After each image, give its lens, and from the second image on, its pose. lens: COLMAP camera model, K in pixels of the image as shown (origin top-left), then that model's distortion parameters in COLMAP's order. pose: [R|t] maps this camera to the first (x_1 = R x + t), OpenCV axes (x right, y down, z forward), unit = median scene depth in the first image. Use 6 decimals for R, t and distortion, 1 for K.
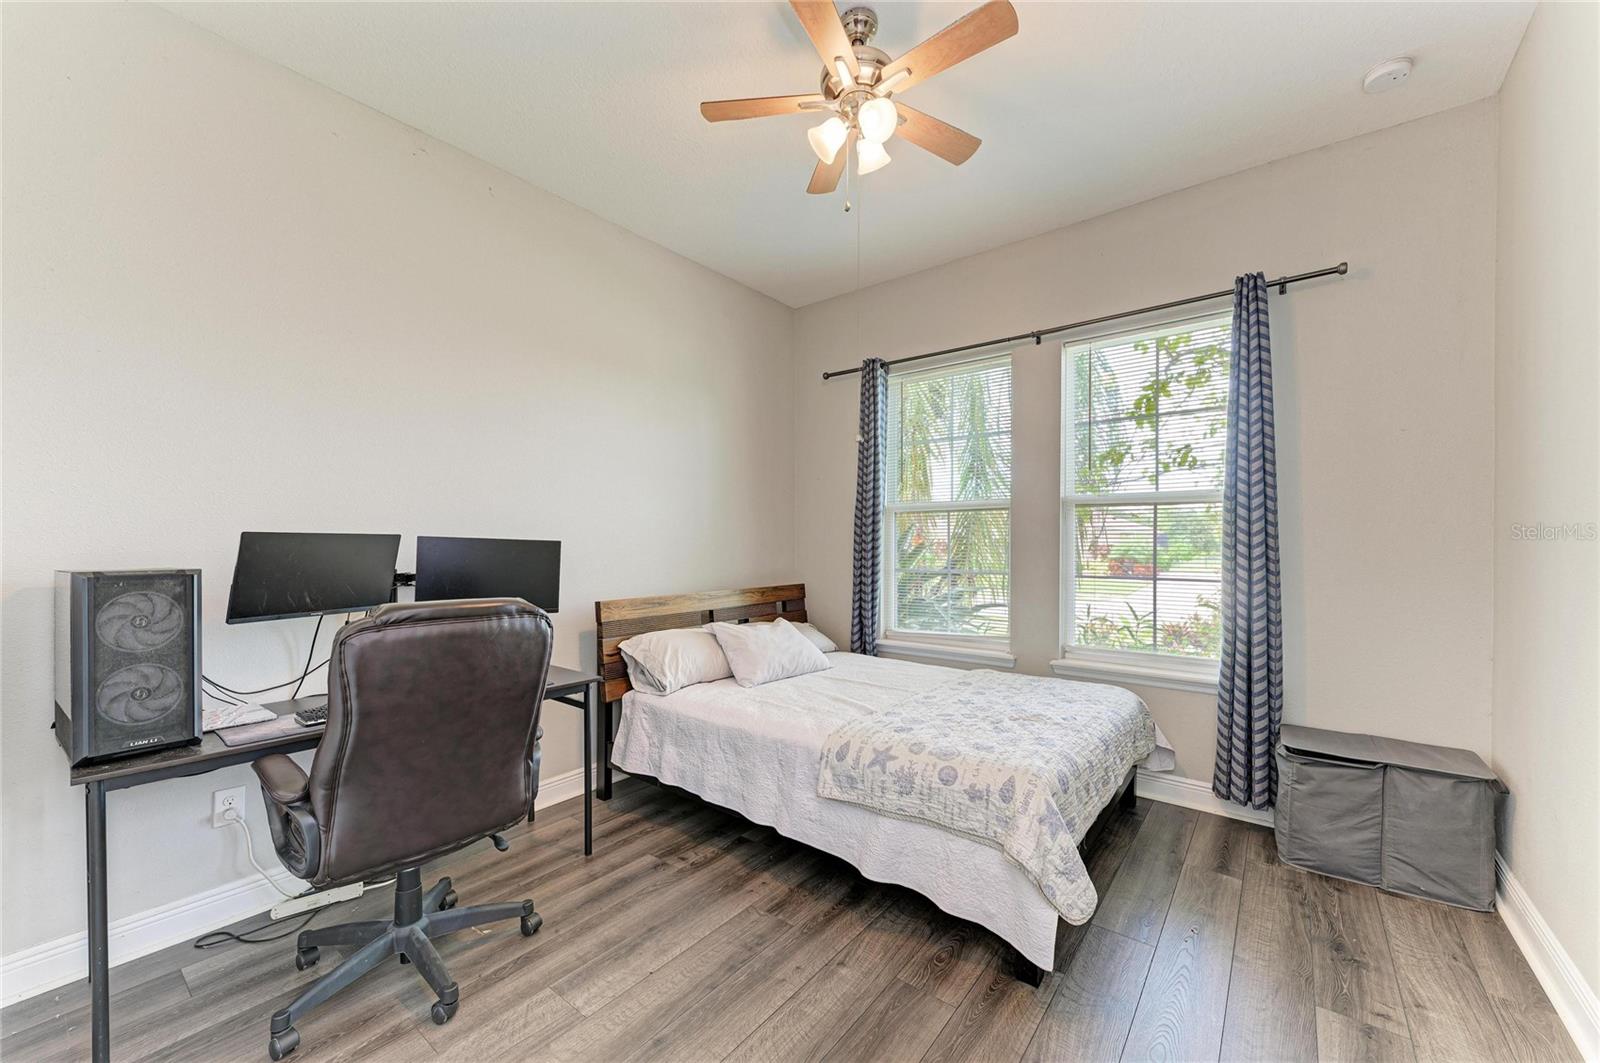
lens RADIAL K [[636.1, 0, 807.5], [0, 636.1, 542.7], [0, 0, 1]] dist [0.011275, -0.000413]
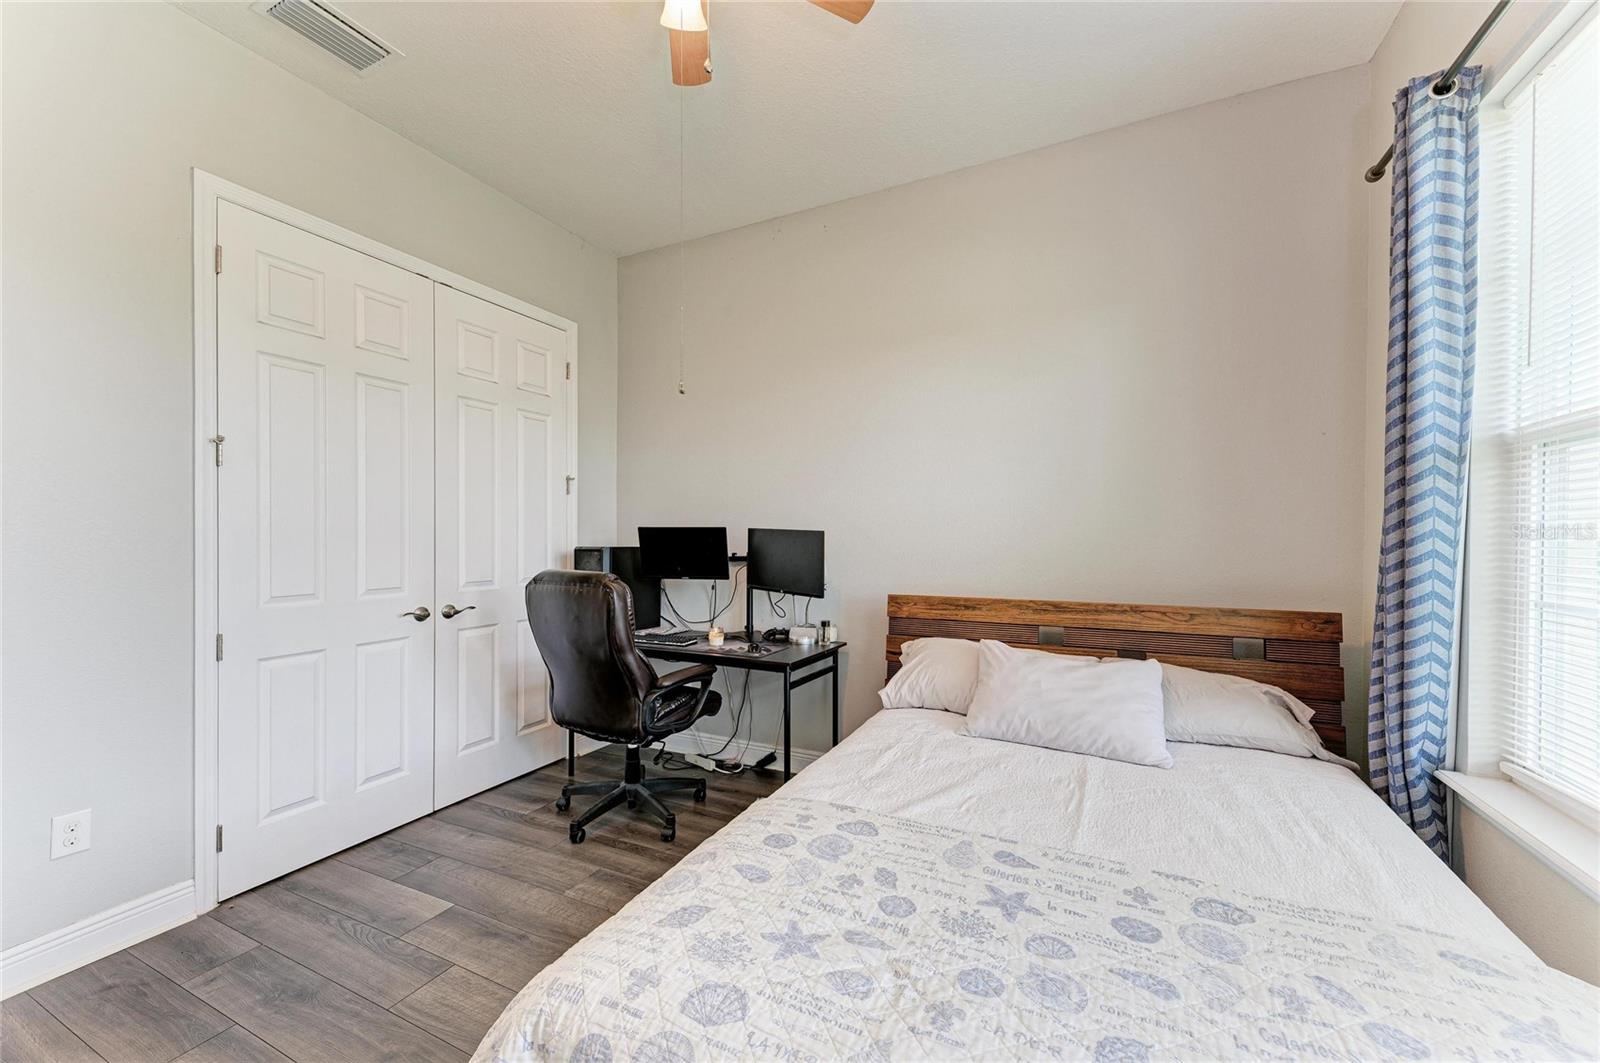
lens RADIAL K [[636.1, 0, 836.9], [0, 636.1, 532.3], [0, 0, 1]] dist [0.011275, -0.000413]
pose [[0.186160, -0.005606, -0.982503, 0.659211], [-0.000219, 0.999983, -0.005748, 0.005315], [0.982519, 0.001285, 0.186156, 0.822898]]
